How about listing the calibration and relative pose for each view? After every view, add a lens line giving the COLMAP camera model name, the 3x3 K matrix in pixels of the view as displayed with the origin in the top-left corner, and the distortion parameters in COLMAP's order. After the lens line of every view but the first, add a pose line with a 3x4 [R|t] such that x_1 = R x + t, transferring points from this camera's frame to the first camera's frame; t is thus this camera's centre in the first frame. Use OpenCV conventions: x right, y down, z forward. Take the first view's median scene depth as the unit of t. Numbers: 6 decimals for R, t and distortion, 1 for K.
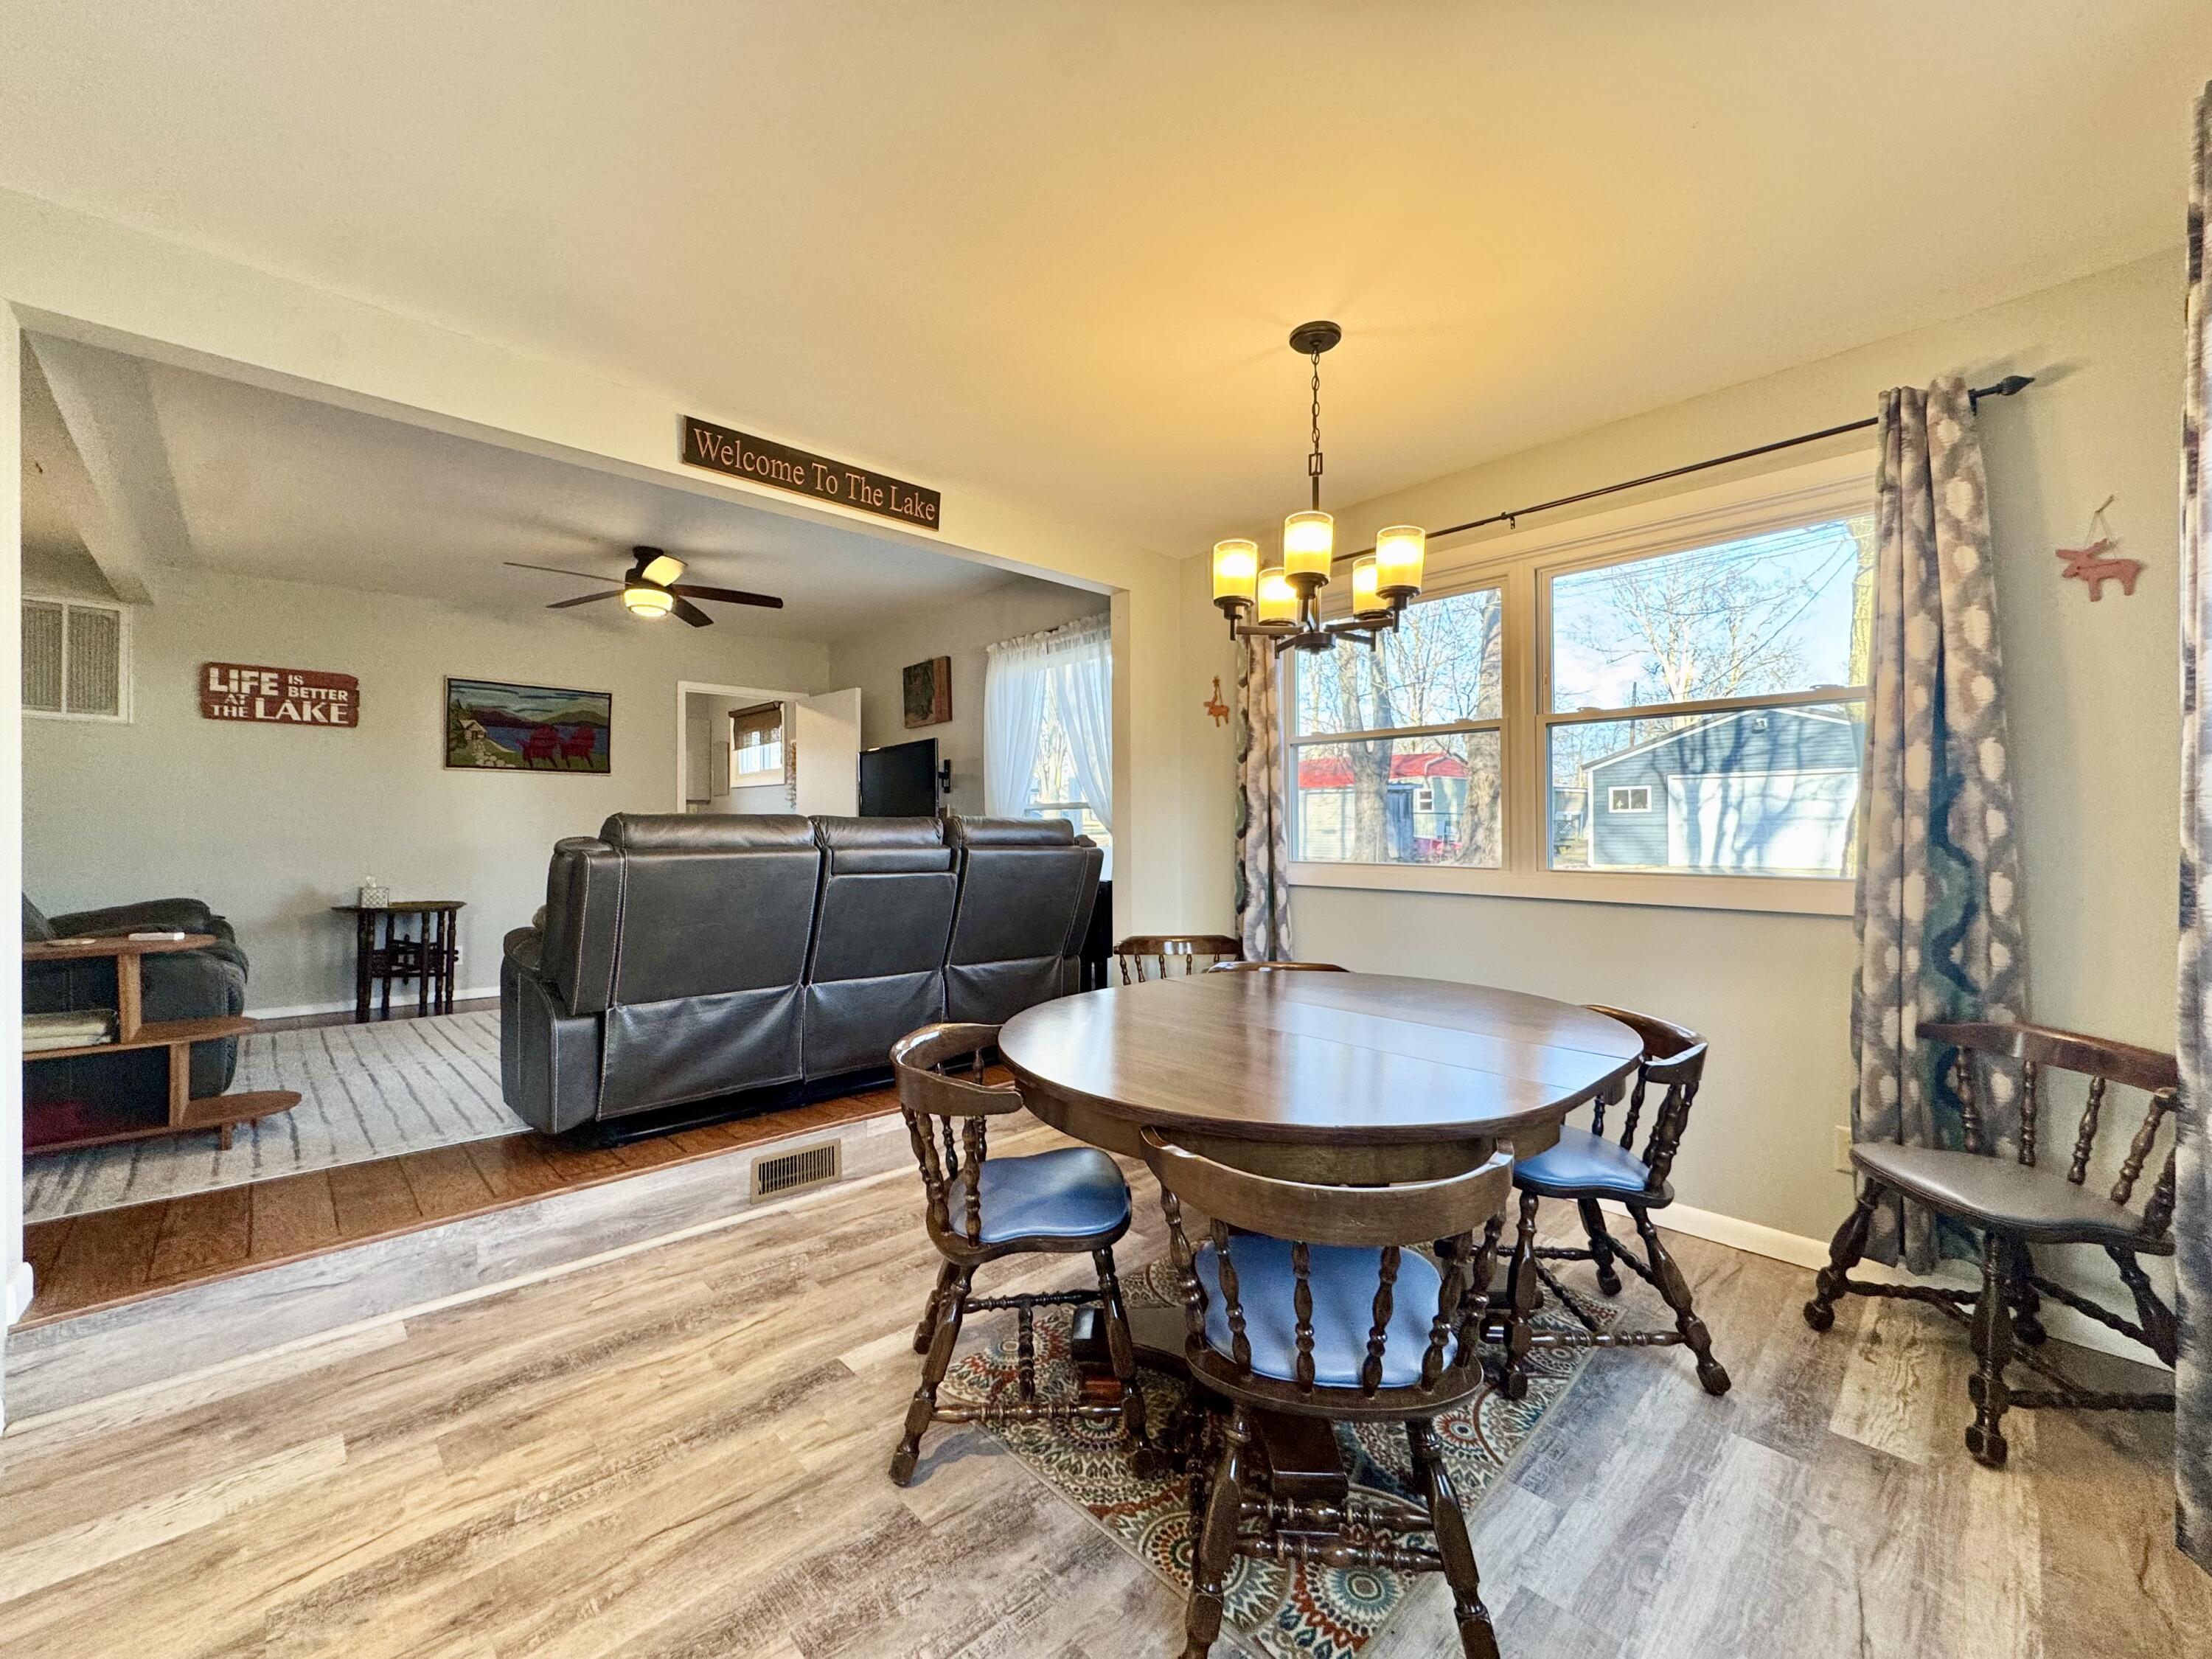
lens RADIAL K [[880.4, 0, 1104.3], [0, 880.4, 824.9], [0, 0, 1]] dist [-0.003060, 0.000521]
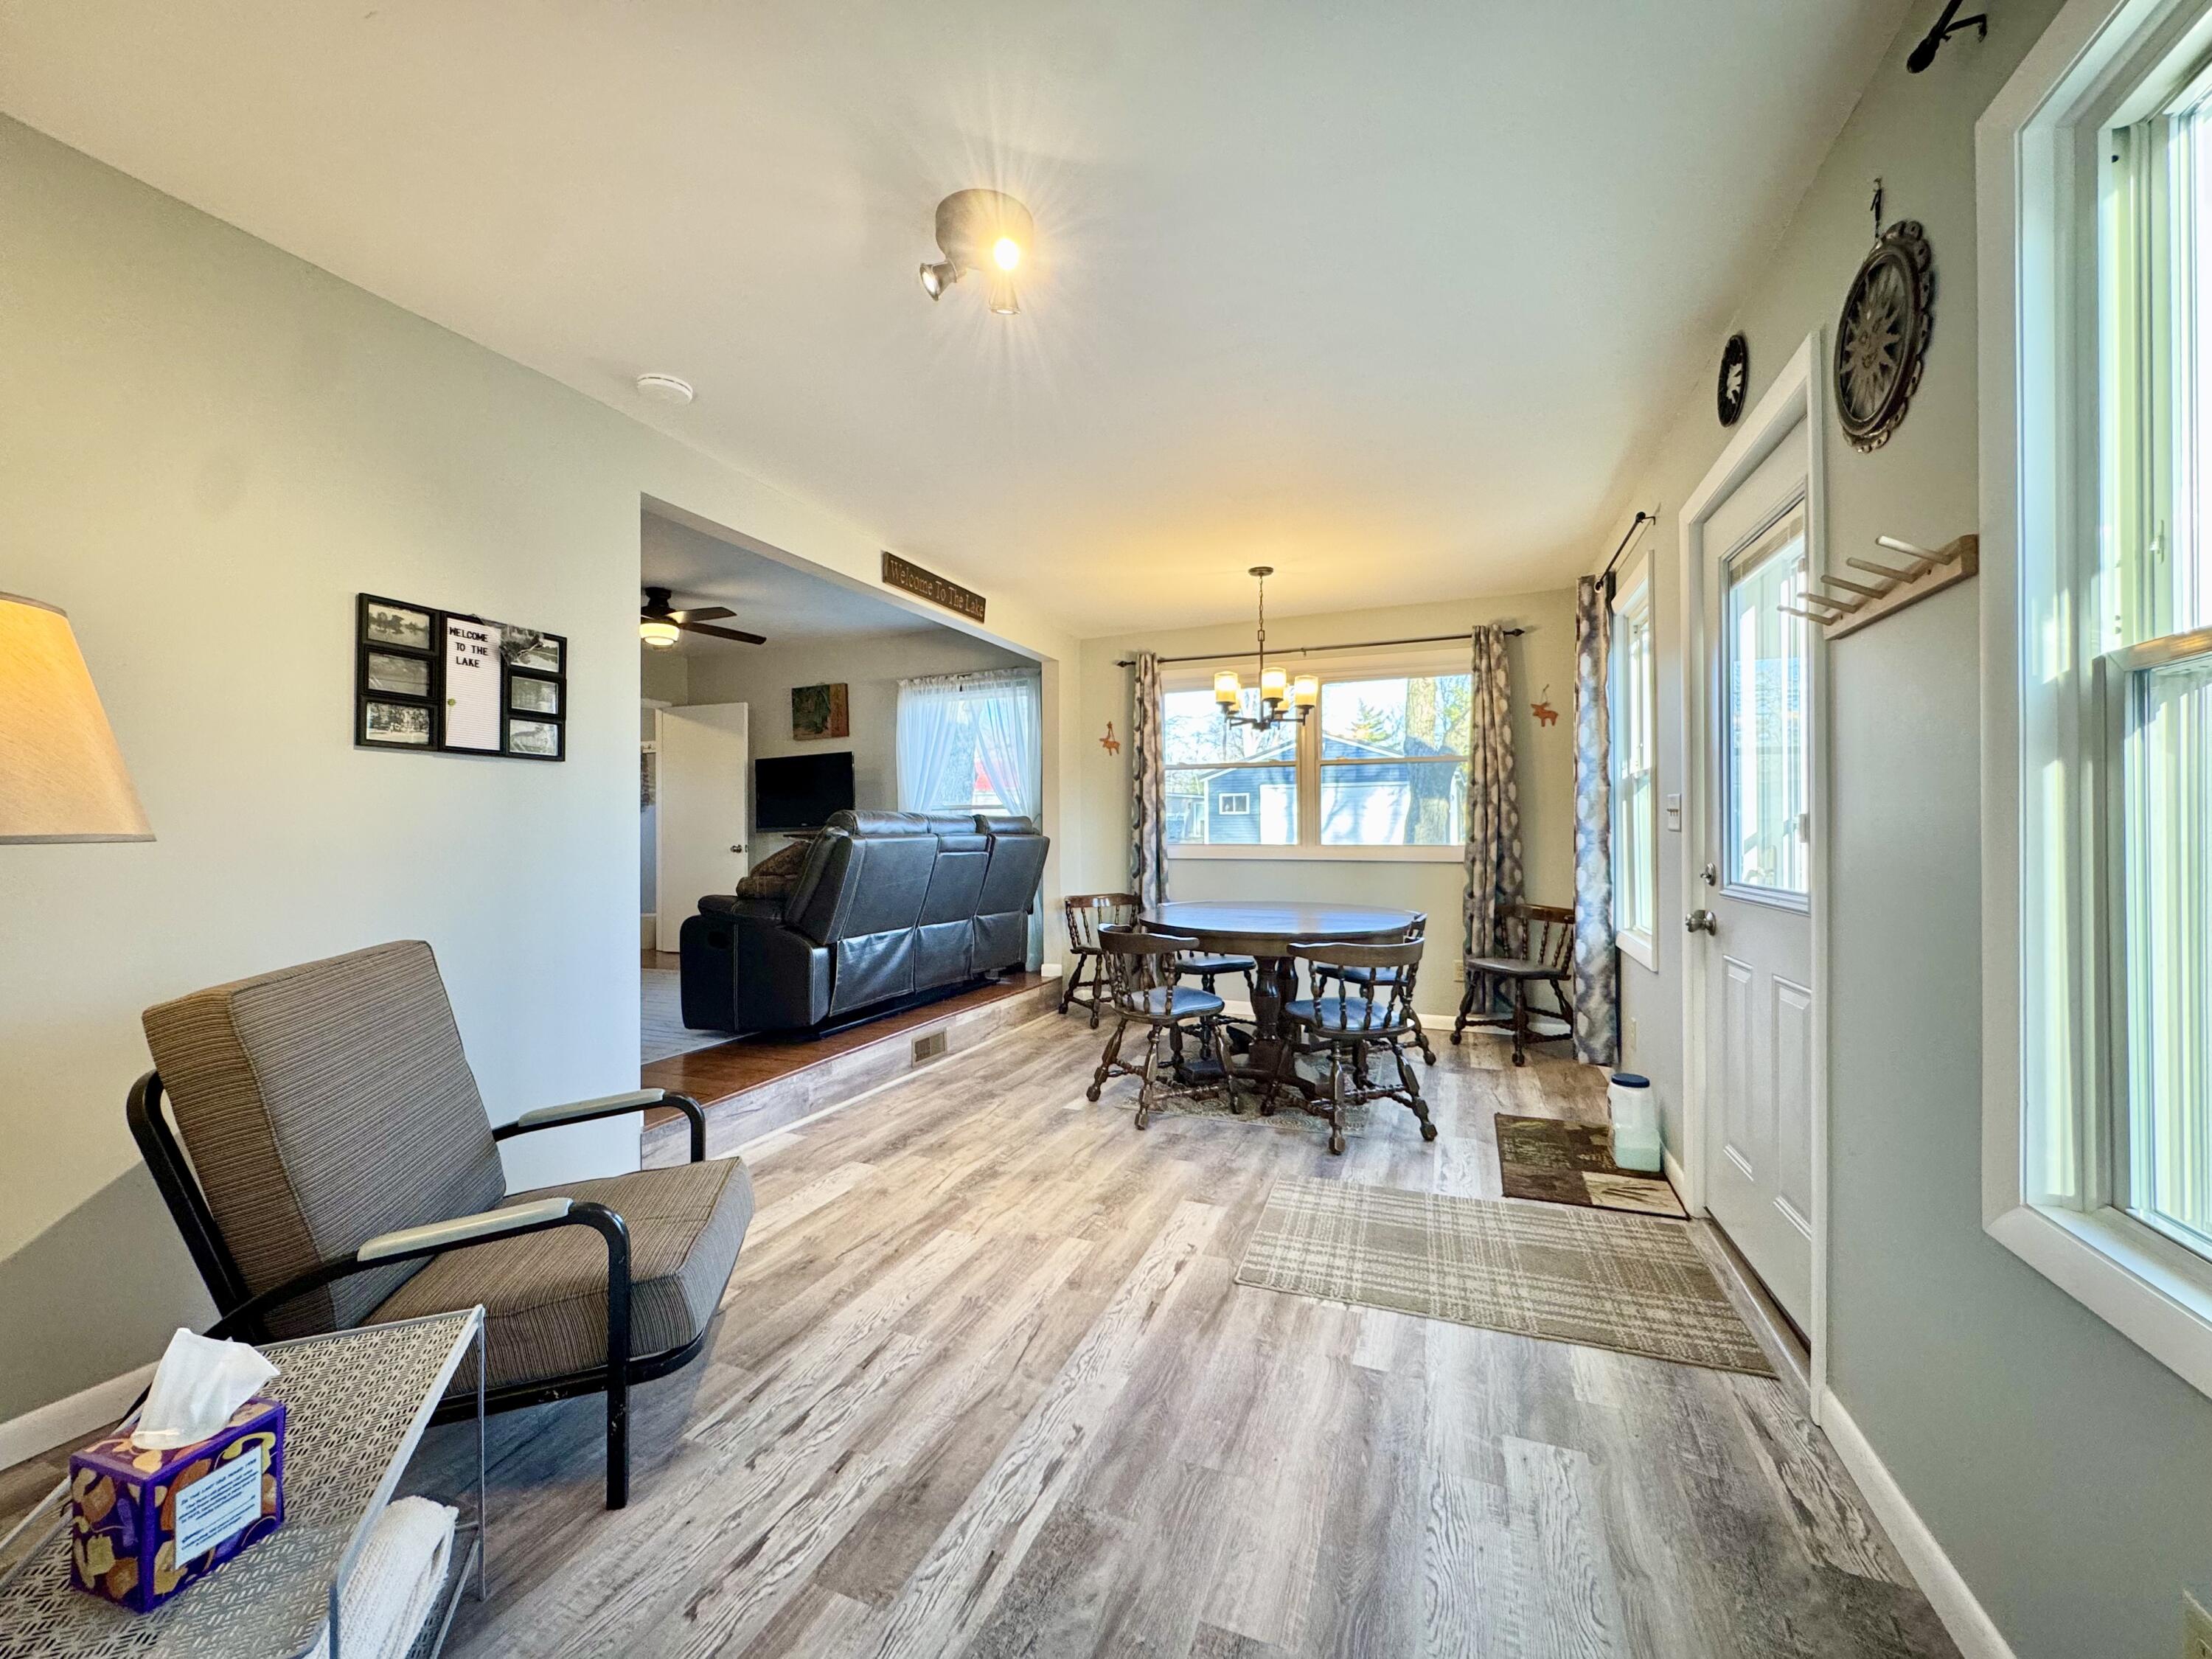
lens RADIAL K [[880.4, 0, 1105.8], [0, 880.4, 824.6], [0, 0, 1]] dist [-0.003060, 0.000521]
pose [[0.909649, -0.000366, 0.415377, -0.467419], [0.000816, 0.999999, -0.000907, 0.007277], [-0.415377, 0.001164, 0.909649, -0.337081]]
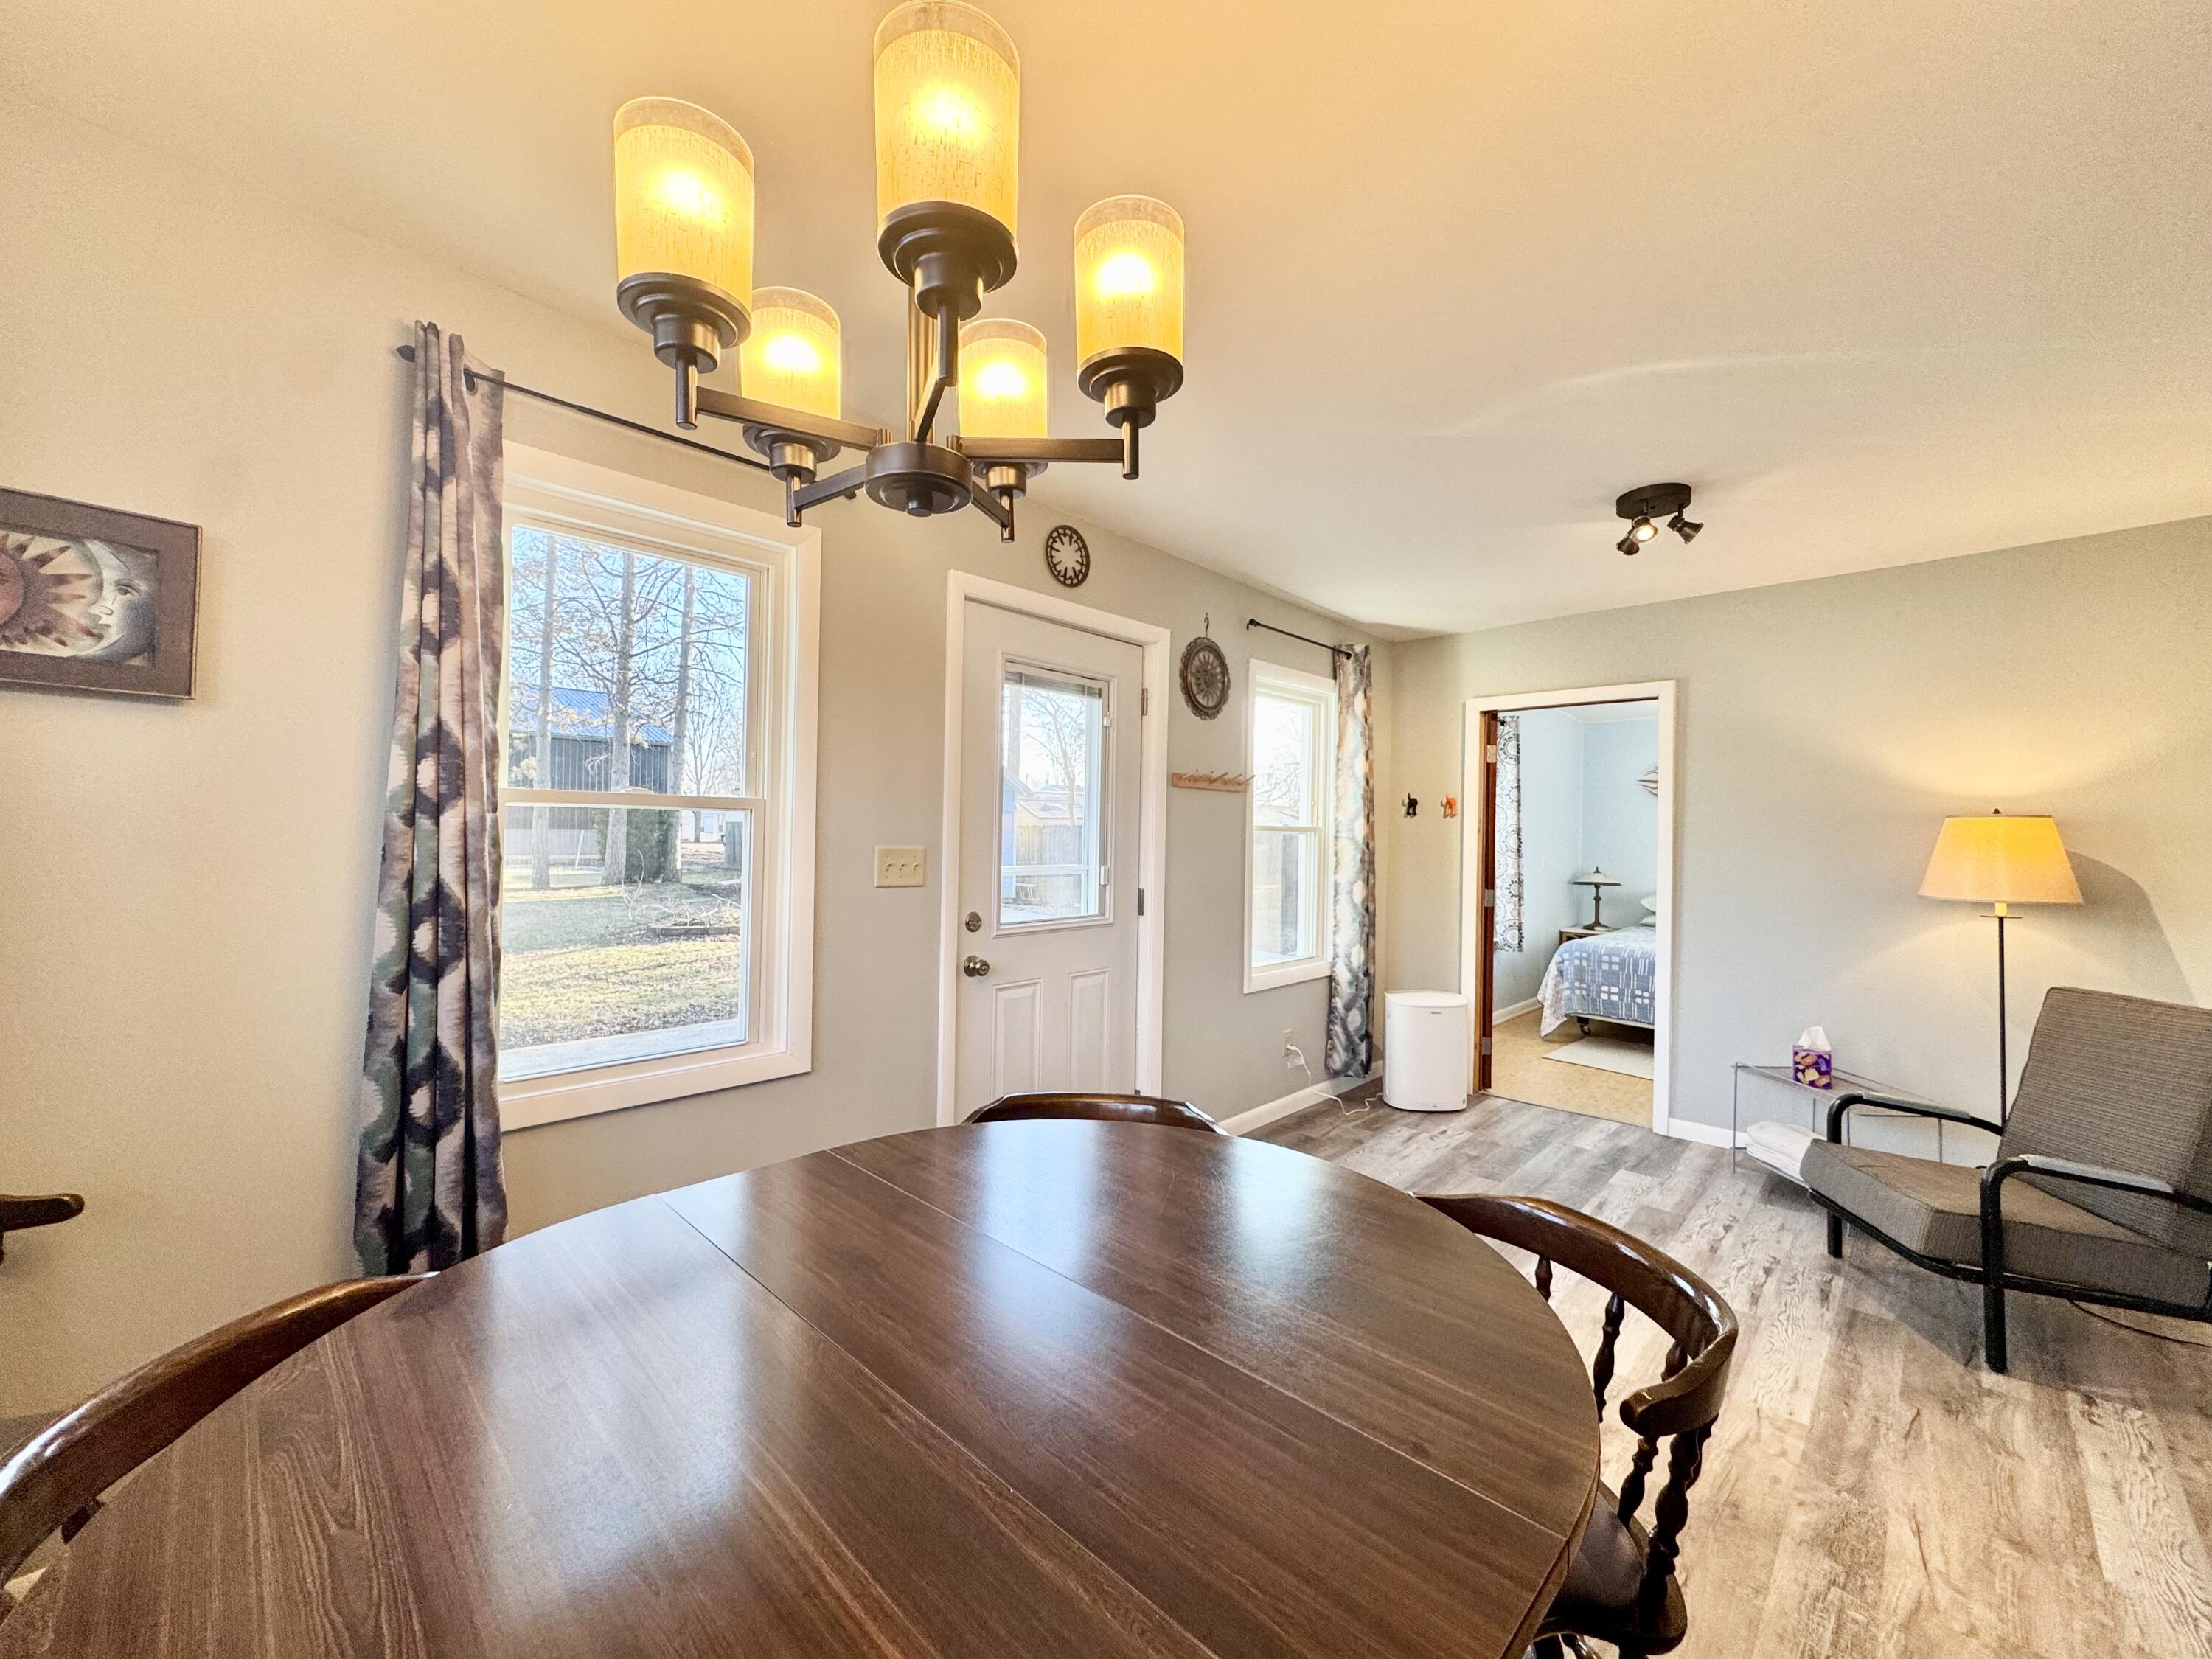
lens RADIAL K [[880.4, 0, 1102.2], [0, 880.4, 825.8], [0, 0, 1]] dist [-0.003060, 0.000521]
pose [[-0.999236, -0.019694, -0.033746, 0.088397], [-0.019364, 0.999762, -0.010093, -0.027103], [0.033937, -0.009432, -0.999379, 0.724505]]
